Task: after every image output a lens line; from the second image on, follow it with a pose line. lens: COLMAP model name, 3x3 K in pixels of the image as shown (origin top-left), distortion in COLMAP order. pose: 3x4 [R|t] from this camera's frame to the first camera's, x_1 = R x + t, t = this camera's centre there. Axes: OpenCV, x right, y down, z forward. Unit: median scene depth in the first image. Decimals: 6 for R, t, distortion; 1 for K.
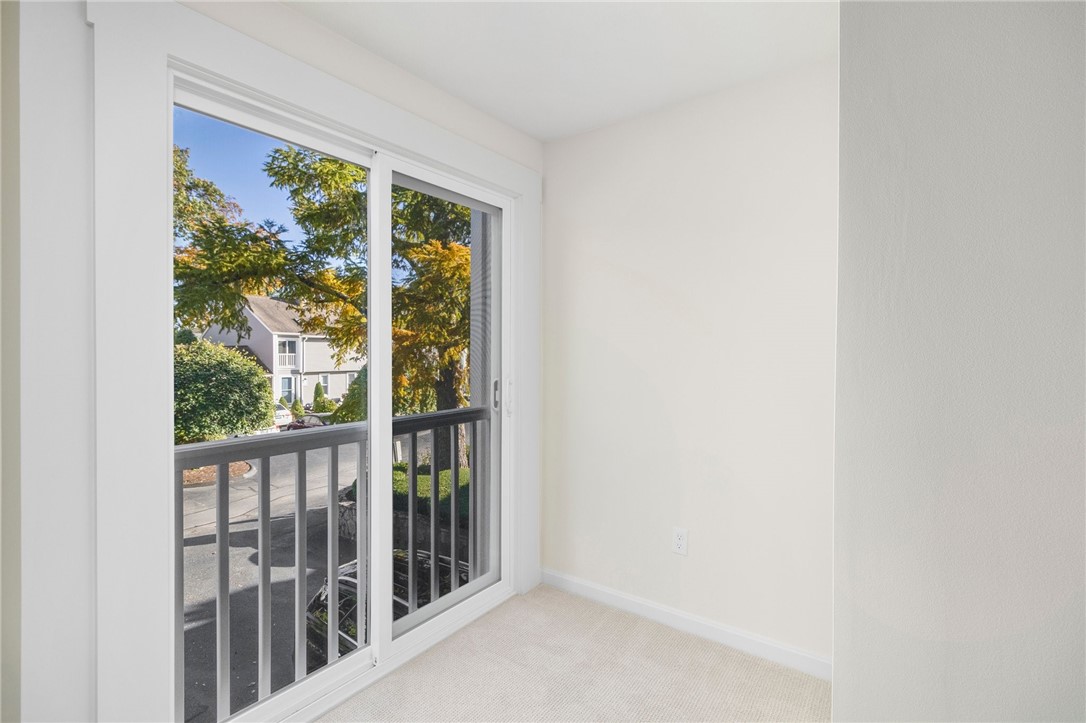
lens RADIAL K [[508.0, 0, 545.2], [0, 508.0, 357.2], [0, 0, 1]] dist [0.001091, 0.000061]
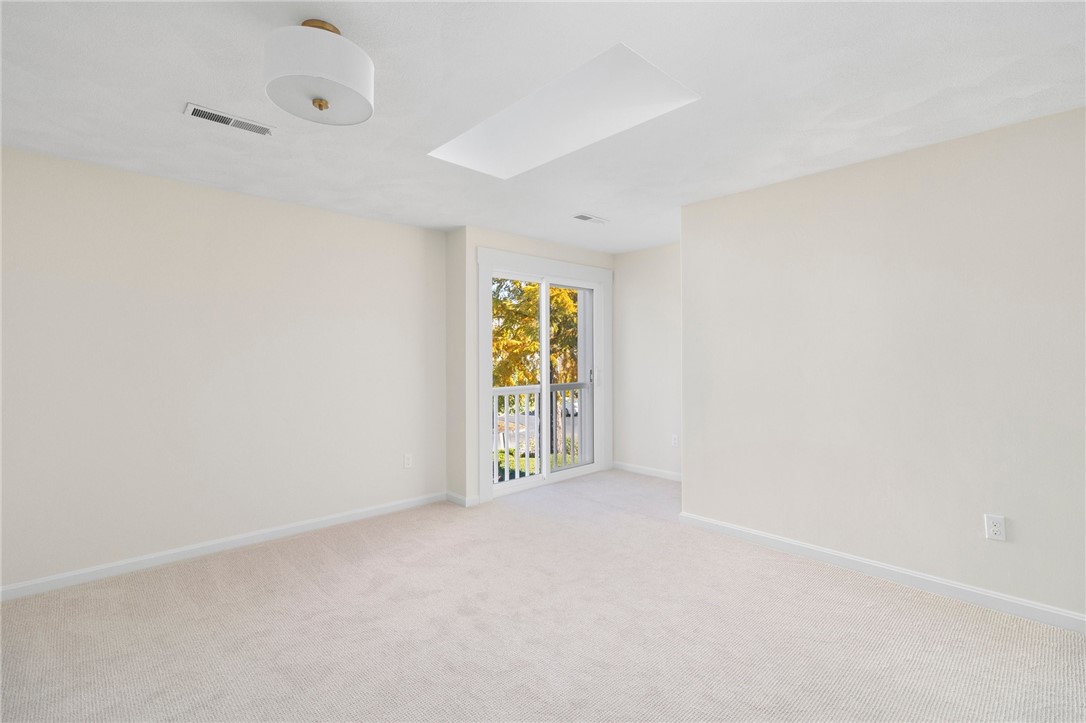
lens RADIAL K [[508.0, 0, 545.5], [0, 508.0, 359.3], [0, 0, 1]] dist [0.001091, 0.000061]
pose [[0.984719, -0.005865, -0.174052, 0.085354], [0.004604, 0.999960, -0.007648, 0.014187], [0.174090, 0.006730, 0.984707, -1.092958]]
